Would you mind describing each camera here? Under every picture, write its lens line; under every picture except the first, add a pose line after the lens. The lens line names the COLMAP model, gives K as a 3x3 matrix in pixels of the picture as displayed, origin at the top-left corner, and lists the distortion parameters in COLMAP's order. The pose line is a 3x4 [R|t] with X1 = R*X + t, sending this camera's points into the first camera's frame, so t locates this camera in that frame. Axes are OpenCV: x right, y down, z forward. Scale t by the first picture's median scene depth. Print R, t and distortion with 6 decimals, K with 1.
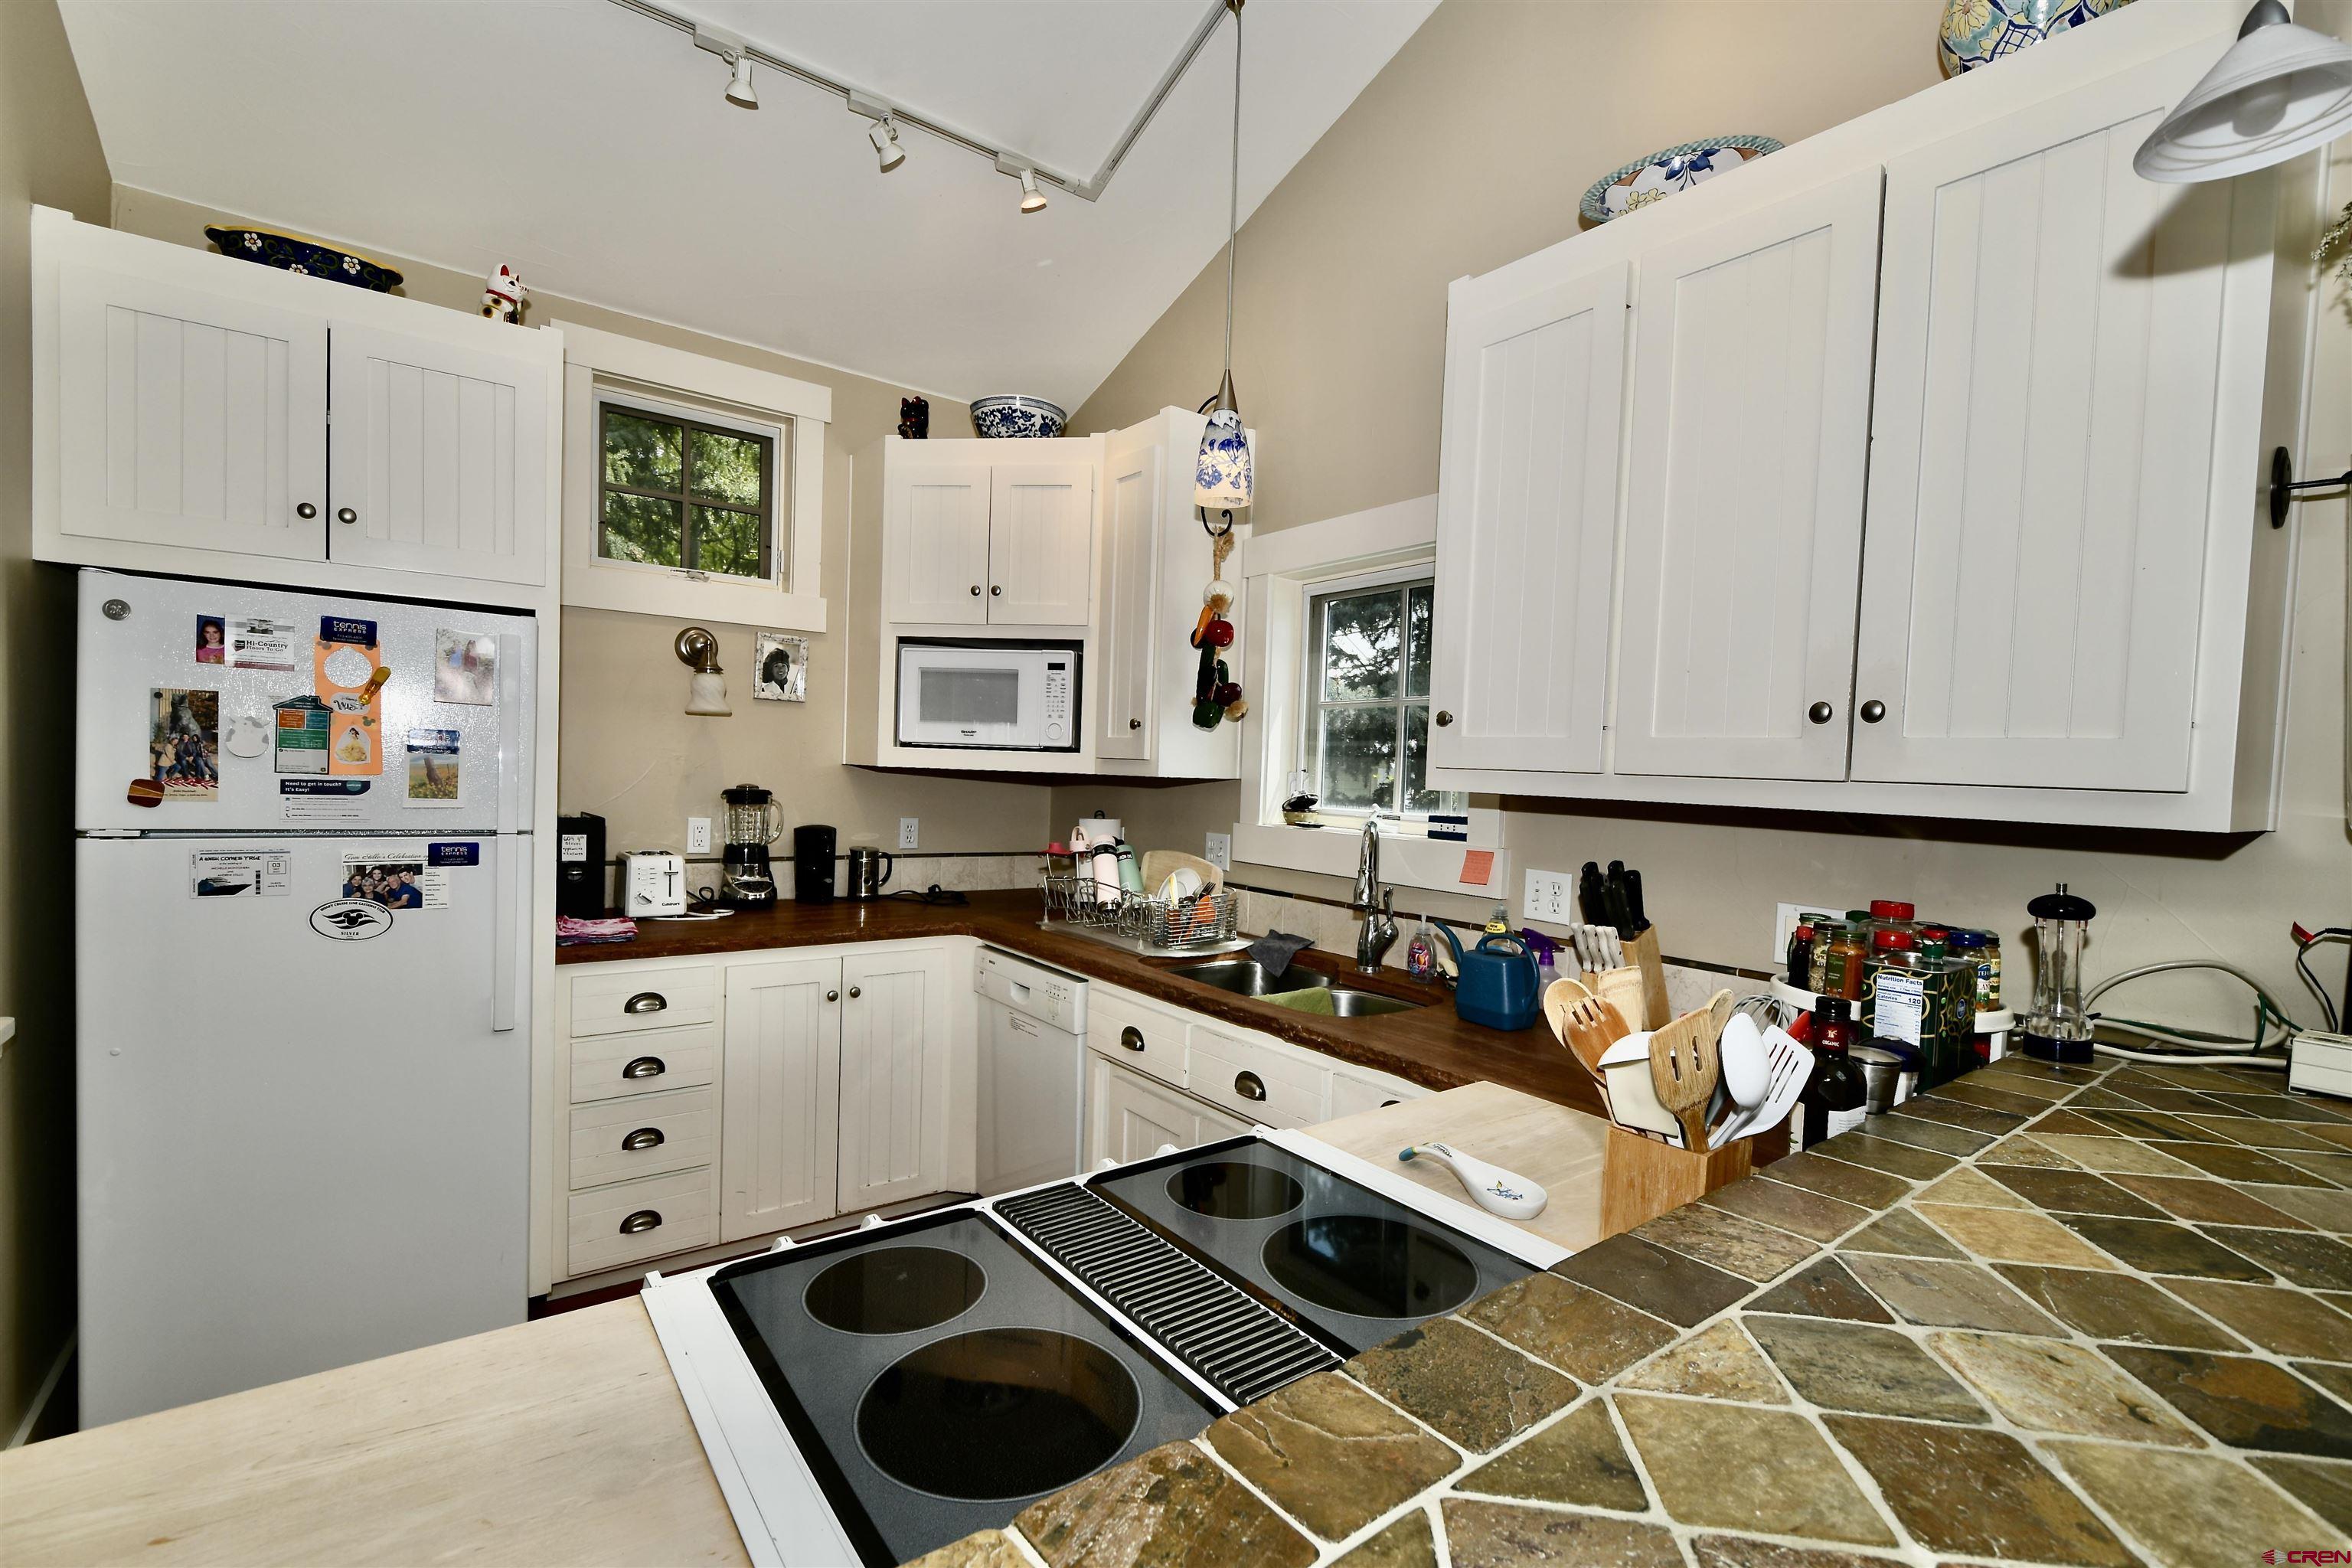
lens RADIAL K [[1030.7, 0, 1179.1], [0, 1030.7, 808.0], [0, 0, 1]] dist [0.002695, -0.005524]
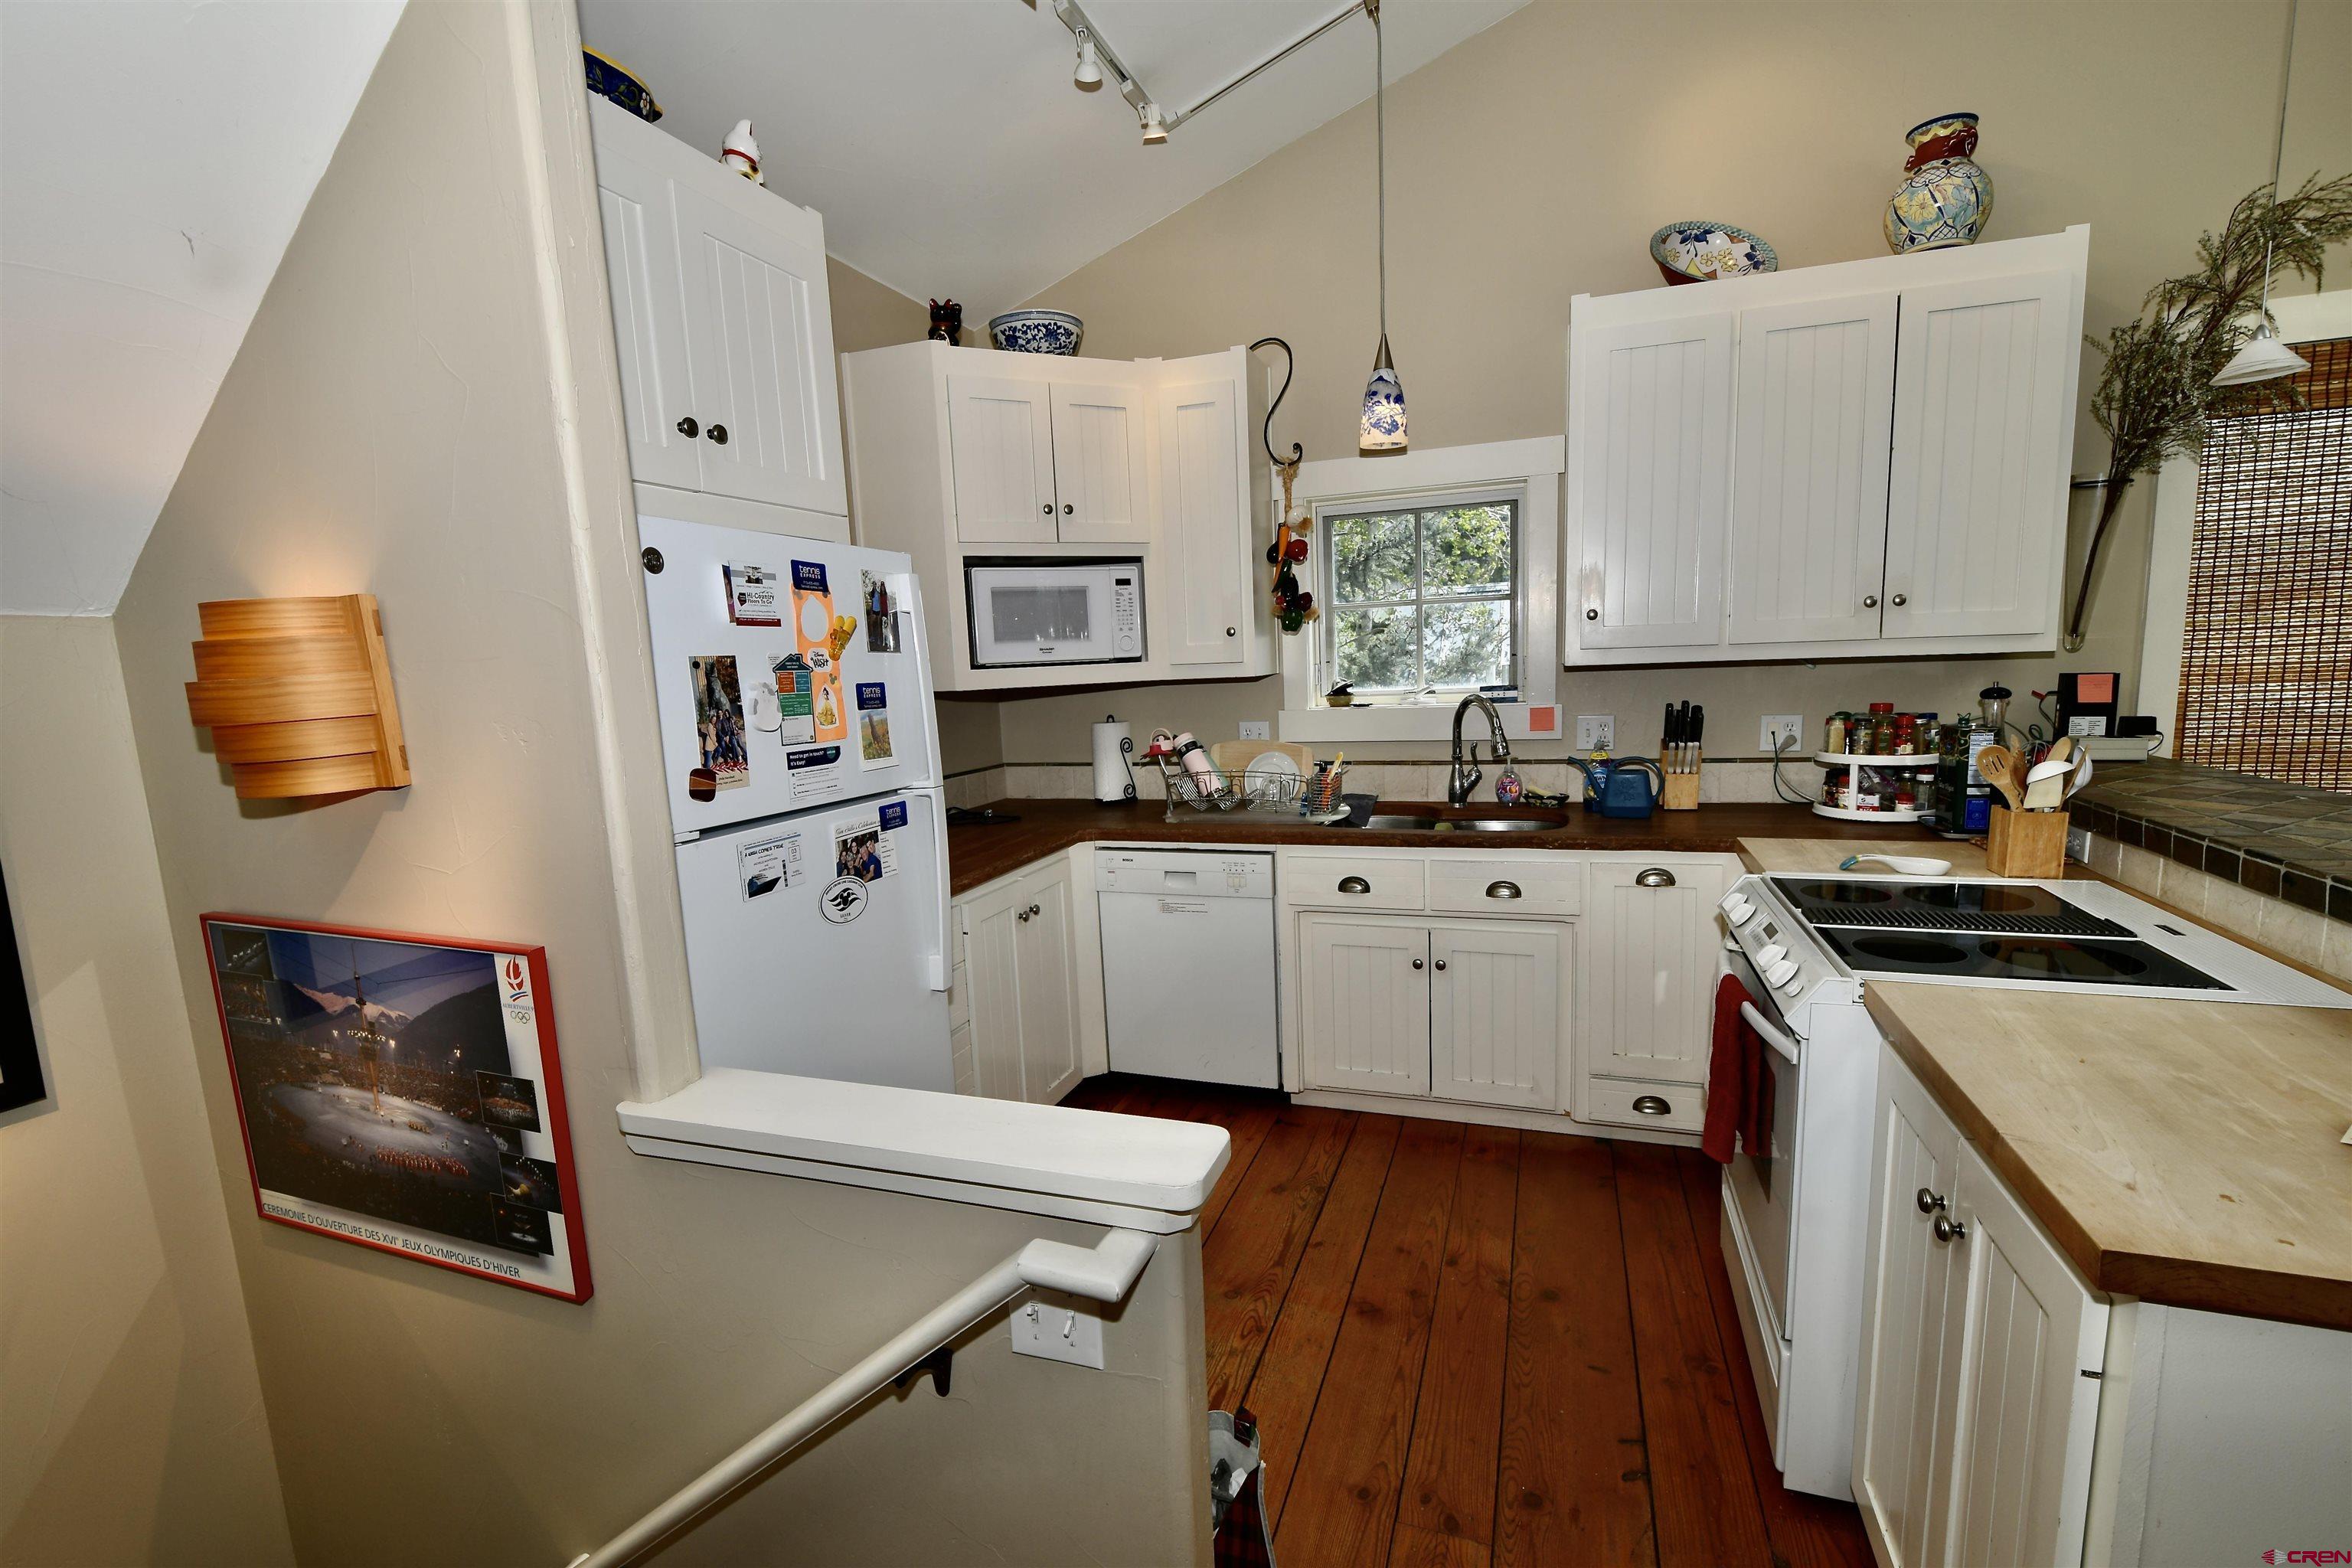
lens RADIAL K [[1030.7, 0, 1182.7], [0, 1030.7, 811.1], [0, 0, 1]] dist [0.002695, -0.005524]
pose [[0.833582, -0.151417, 0.531237, -0.852610], [0.093224, 0.986466, 0.134889, -0.052564], [-0.544472, -0.062918, 0.836416, 0.070586]]
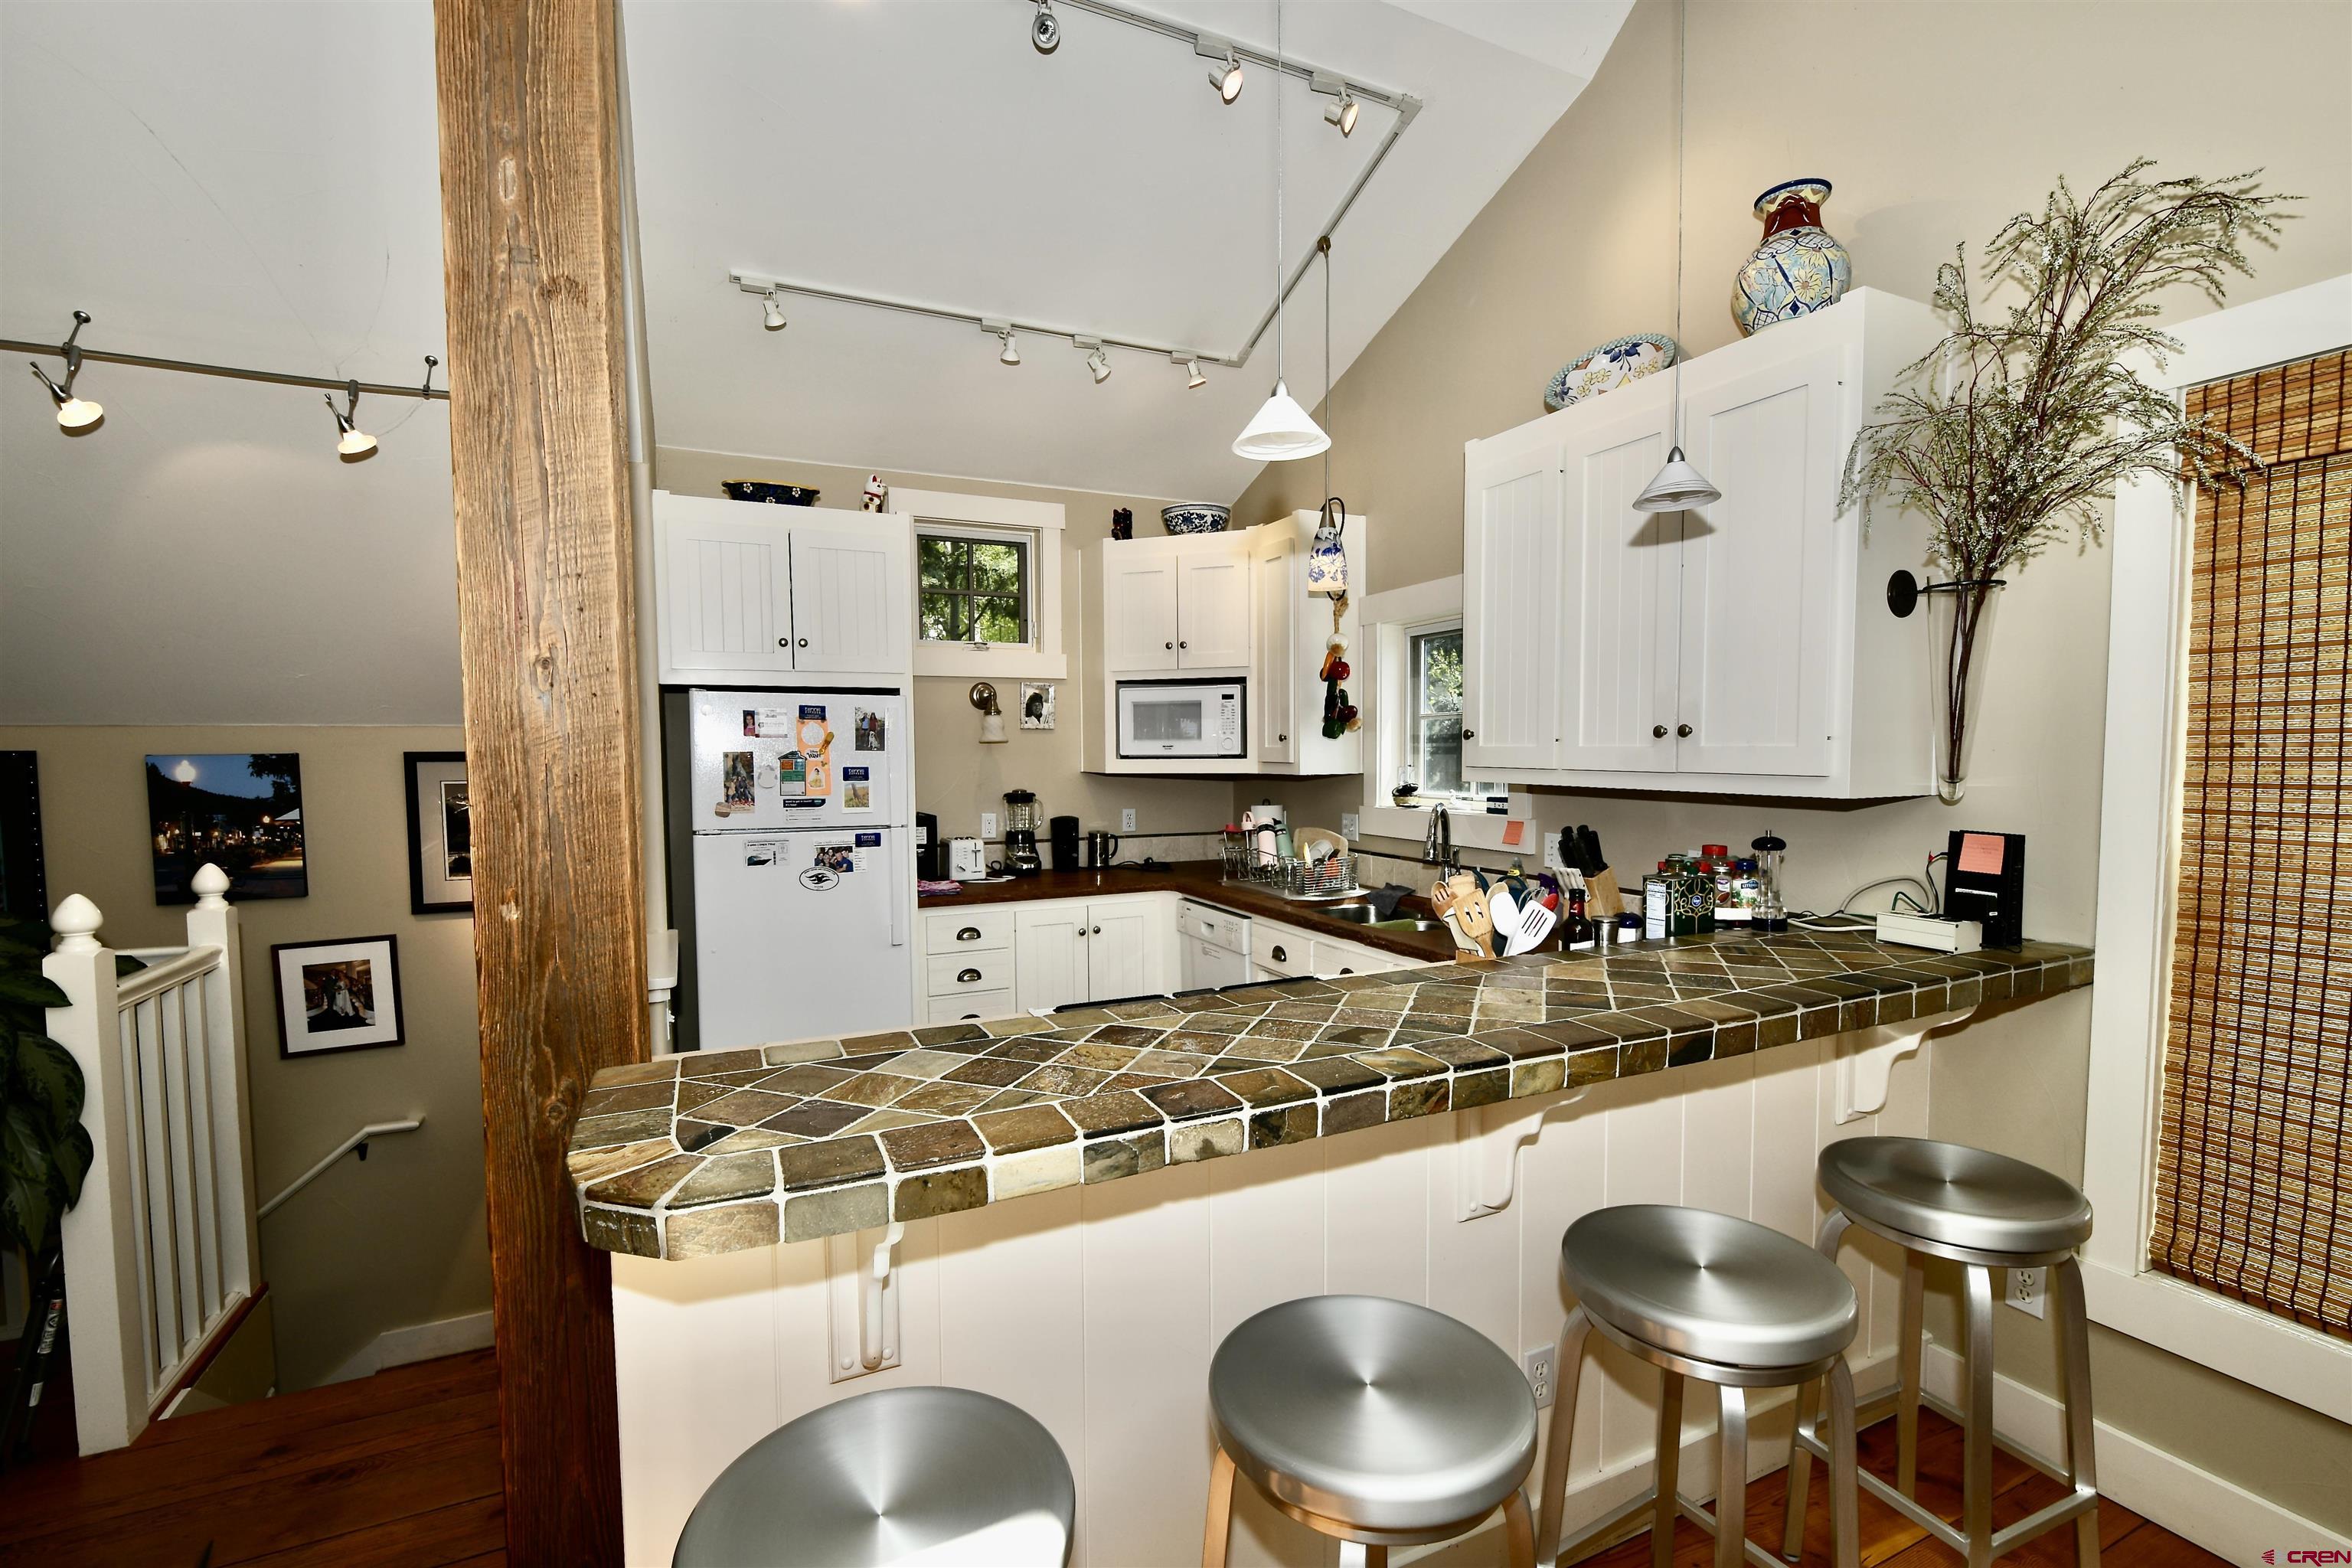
lens RADIAL K [[1030.7, 0, 1179.3], [0, 1030.7, 811.4], [0, 0, 1]] dist [0.002695, -0.005524]
pose [[0.977925, -0.029777, -0.206824, 0.125988], [0.033944, 0.999285, 0.016626, -0.010981], [0.206182, -0.023279, 0.978237, -0.473505]]
